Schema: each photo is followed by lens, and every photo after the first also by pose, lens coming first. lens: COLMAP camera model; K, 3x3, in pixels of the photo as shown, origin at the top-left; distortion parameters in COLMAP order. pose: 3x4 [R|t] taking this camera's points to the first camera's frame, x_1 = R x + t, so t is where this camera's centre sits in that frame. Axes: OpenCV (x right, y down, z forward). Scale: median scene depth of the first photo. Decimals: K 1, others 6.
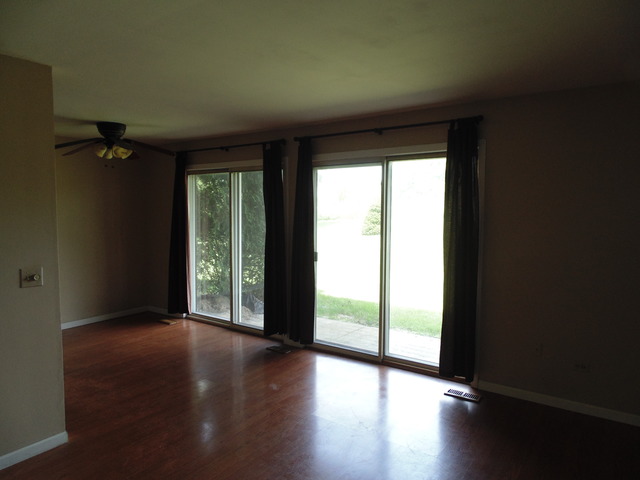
lens RADIAL K [[428.5, 0, 319.3], [0, 428.5, 239.1], [0, 0, 1]] dist [-0.005448, -0.001913]
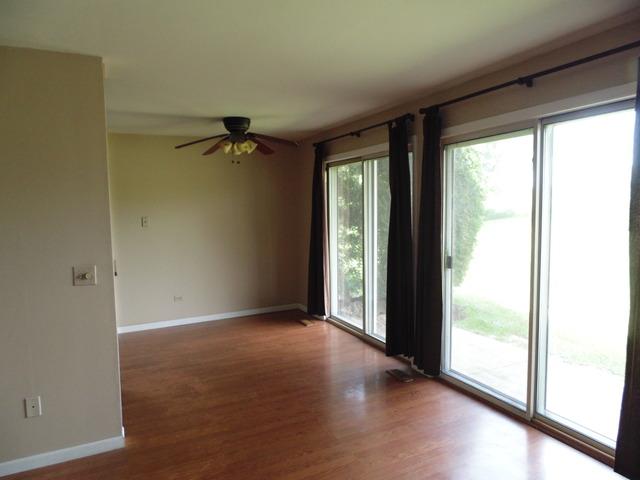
lens RADIAL K [[428.5, 0, 320.3], [0, 428.5, 240.8], [0, 0, 1]] dist [-0.005448, -0.001913]
pose [[0.881783, 0.019126, -0.471268, 0.148831], [-0.012412, 0.999772, 0.017352, -0.008295], [0.471492, -0.009452, 0.881820, 0.215012]]
